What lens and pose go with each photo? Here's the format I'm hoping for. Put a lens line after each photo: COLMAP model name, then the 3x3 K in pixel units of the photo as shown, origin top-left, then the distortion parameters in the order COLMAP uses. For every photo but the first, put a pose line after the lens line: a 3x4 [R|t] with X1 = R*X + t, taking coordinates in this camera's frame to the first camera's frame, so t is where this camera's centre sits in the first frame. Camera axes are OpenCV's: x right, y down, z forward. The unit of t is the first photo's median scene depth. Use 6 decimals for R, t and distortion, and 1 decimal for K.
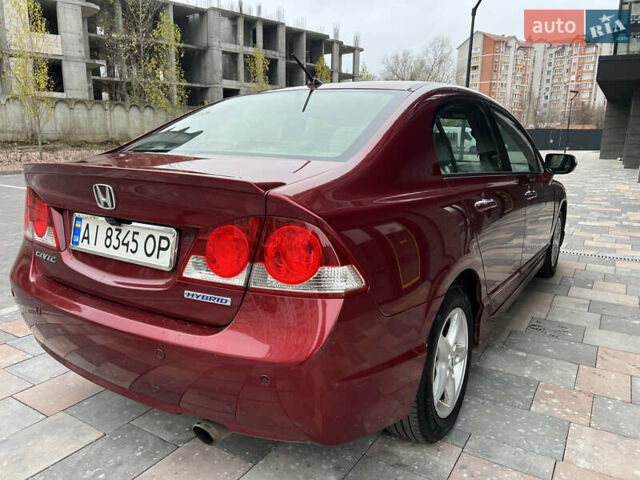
lens RADIAL K [[478.8, 0, 320.0], [0, 478.8, 240.0], [0, 0, 1]] dist [-0.003142, -0.012246]
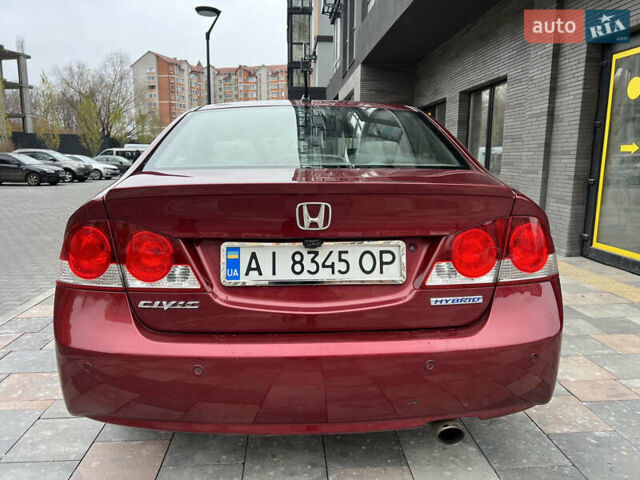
lens RADIAL K [[468.9, 0, 318.8], [0, 468.9, 231.2], [0, 0, 1]] dist [0.115508, -0.124700]
pose [[0.818873, -0.098317, 0.565492, -0.947785], [0.128532, 0.991610, -0.013721, -0.049187], [-0.559398, 0.083919, 0.824640, 0.265010]]
